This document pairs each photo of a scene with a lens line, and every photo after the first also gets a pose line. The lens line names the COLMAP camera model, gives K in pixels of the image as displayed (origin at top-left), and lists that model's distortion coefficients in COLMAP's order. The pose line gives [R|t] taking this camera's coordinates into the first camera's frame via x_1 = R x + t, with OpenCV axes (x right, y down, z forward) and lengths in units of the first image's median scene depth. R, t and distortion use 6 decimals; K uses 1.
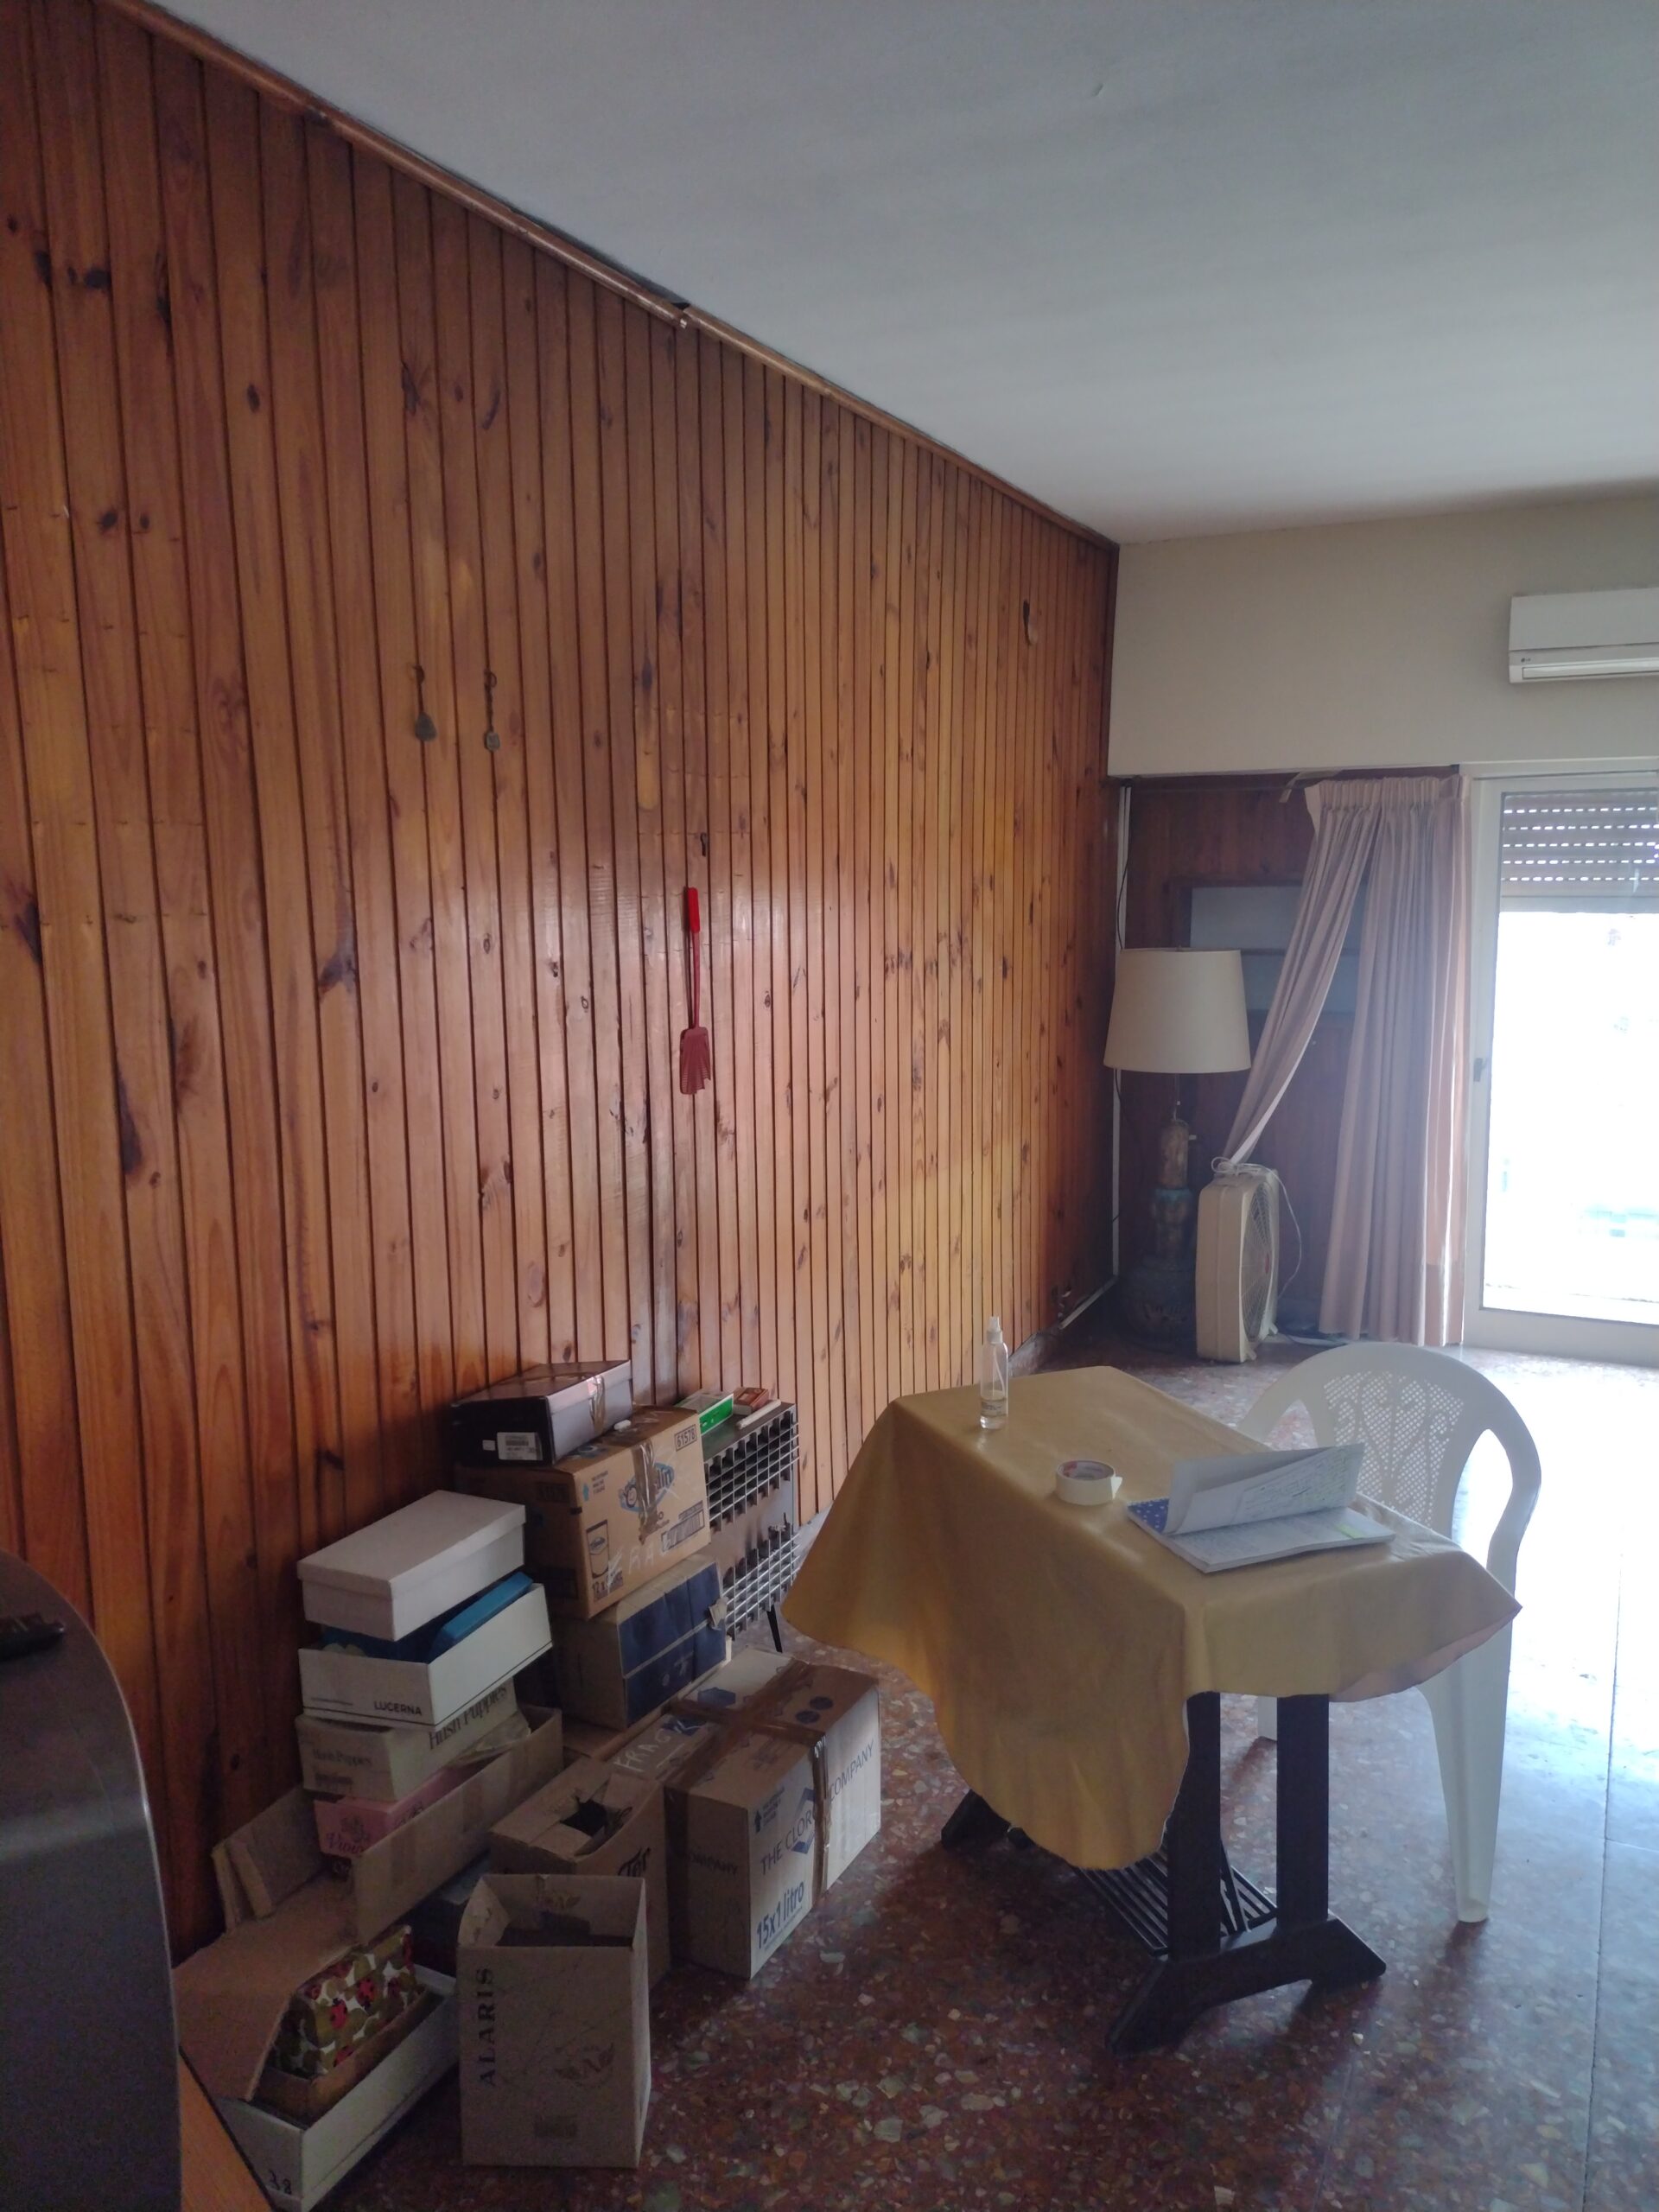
lens RADIAL K [[1639.8, 0, 829.5], [0, 1639.8, 1106.0], [0, 0, 1]] dist [0.056999, -0.062880]
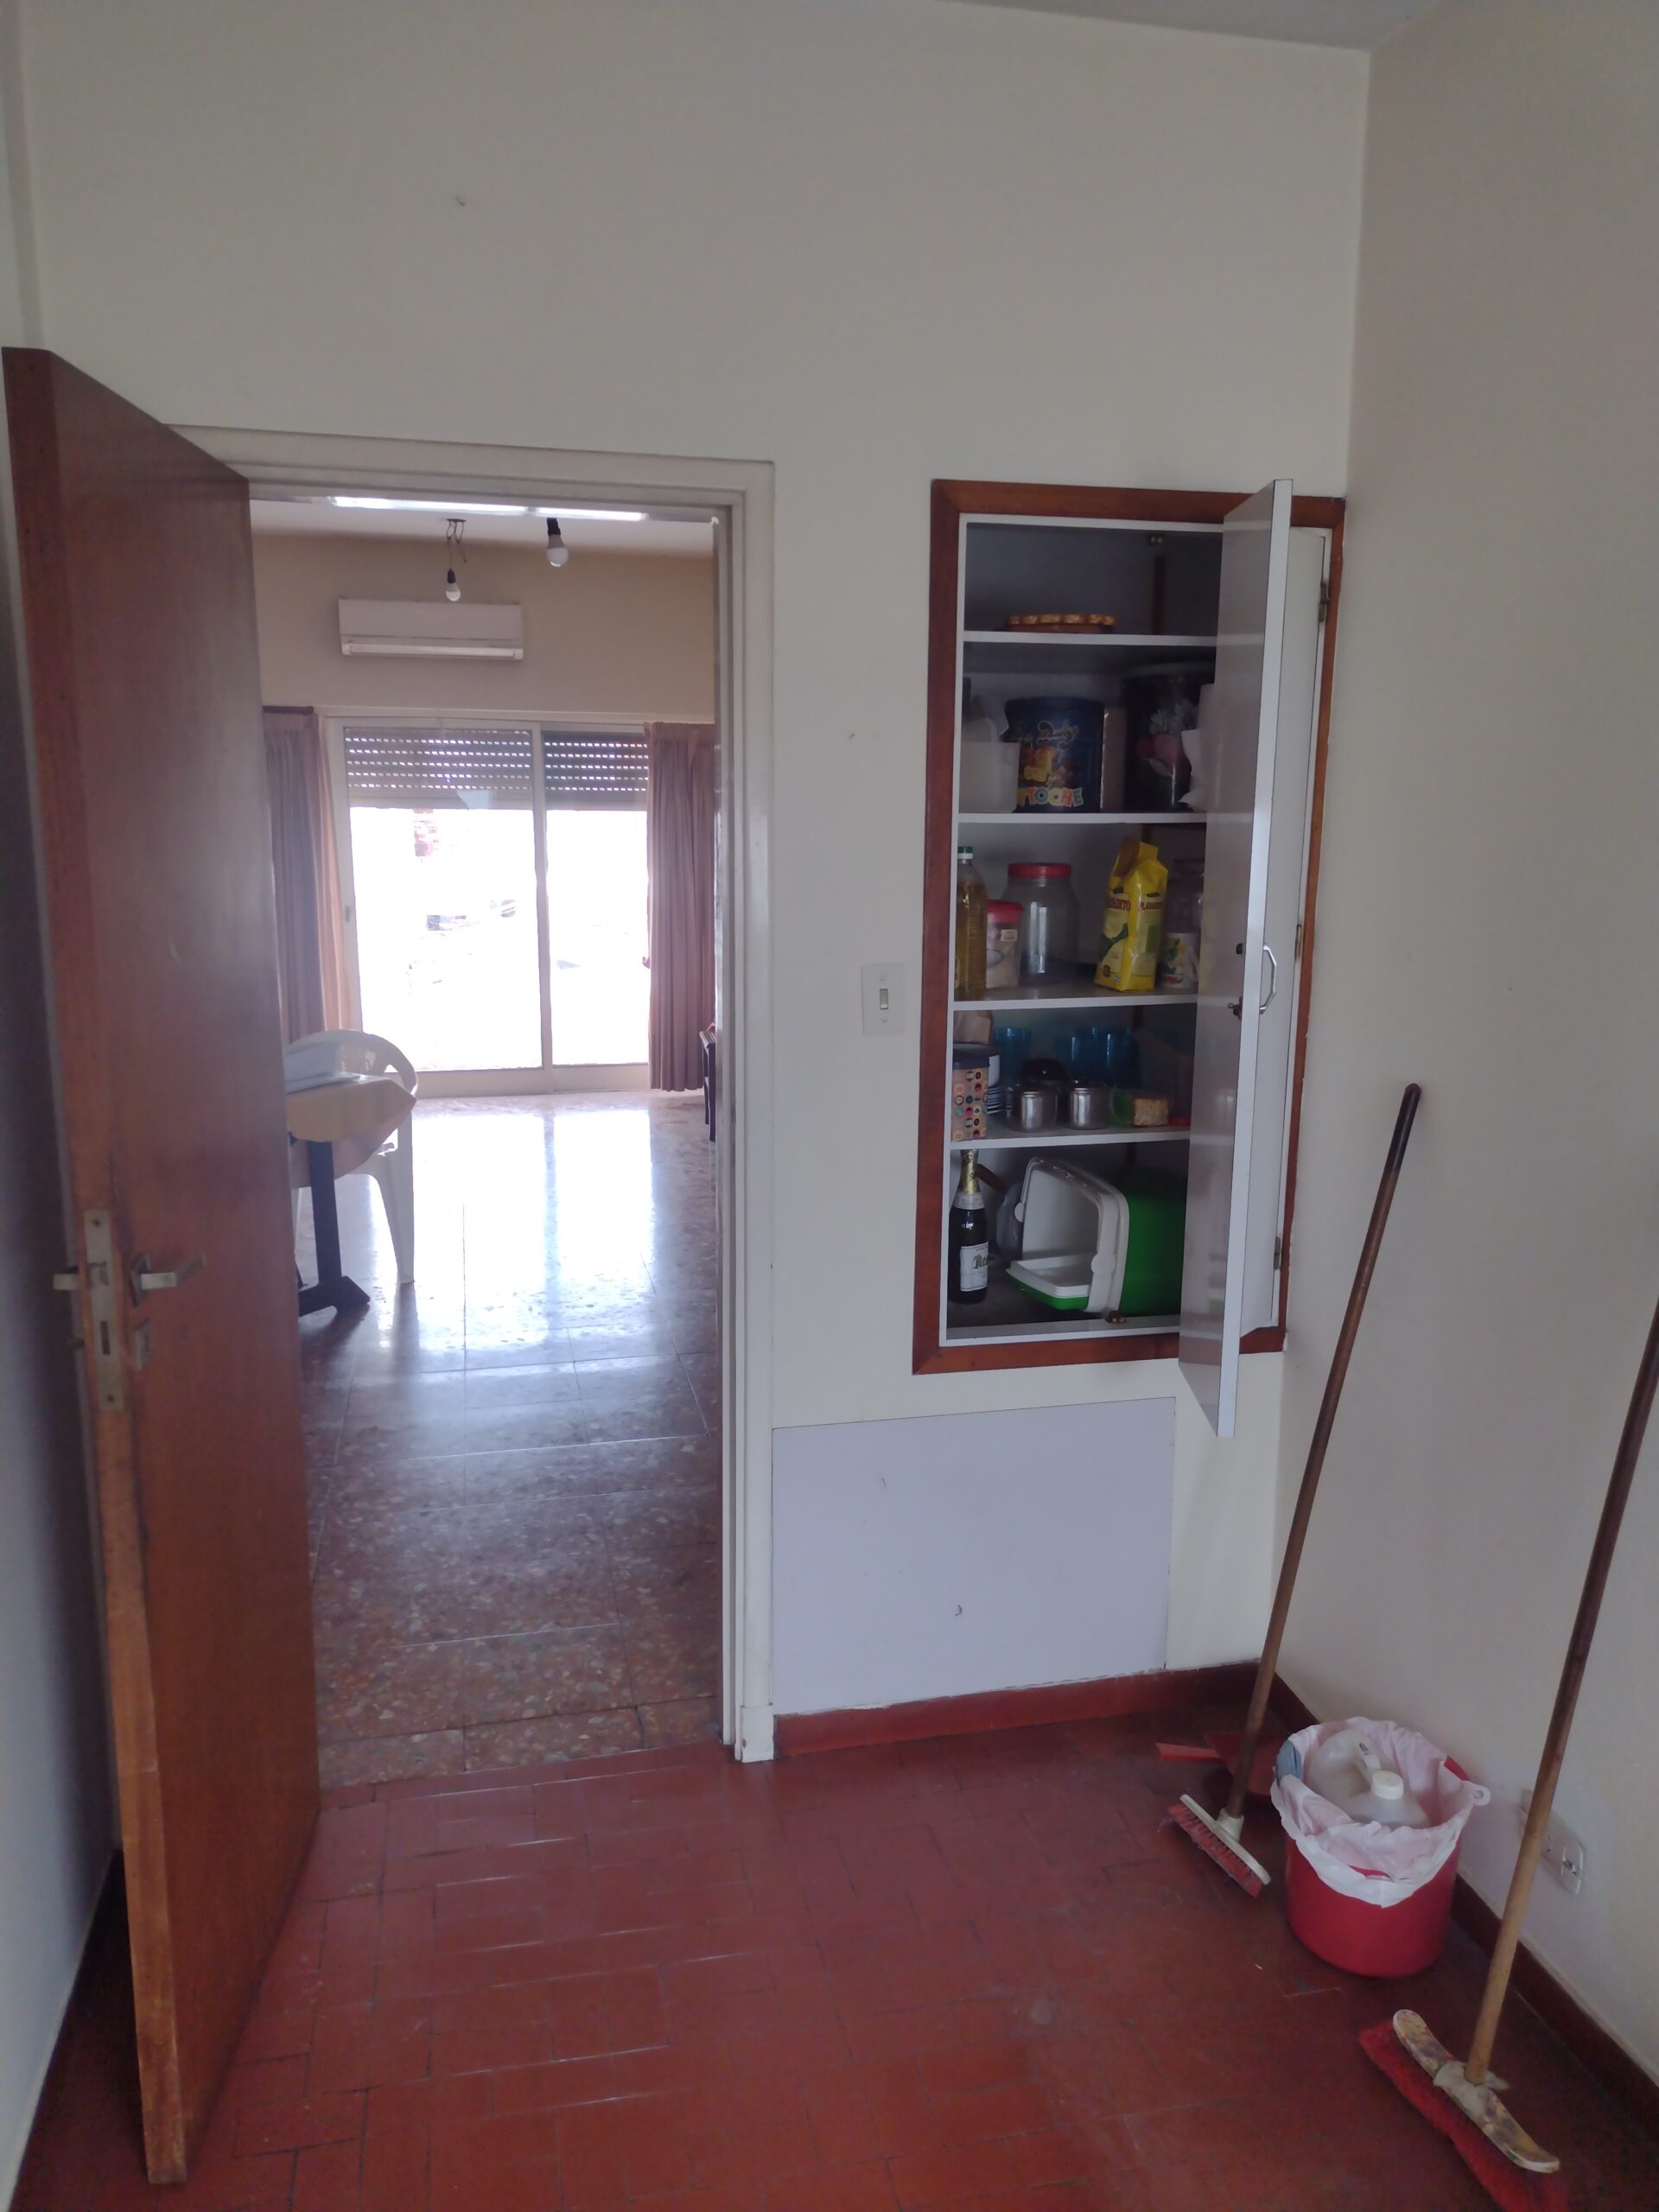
lens RADIAL K [[1639.8, 0, 829.5], [0, 1639.8, 1106.0], [0, 0, 1]] dist [0.056999, -0.062880]
pose [[0.776805, -0.107078, 0.620571, -0.221326], [0.074770, 0.994150, 0.077944, 0.070156], [-0.625287, -0.014147, 0.780267, -0.456932]]
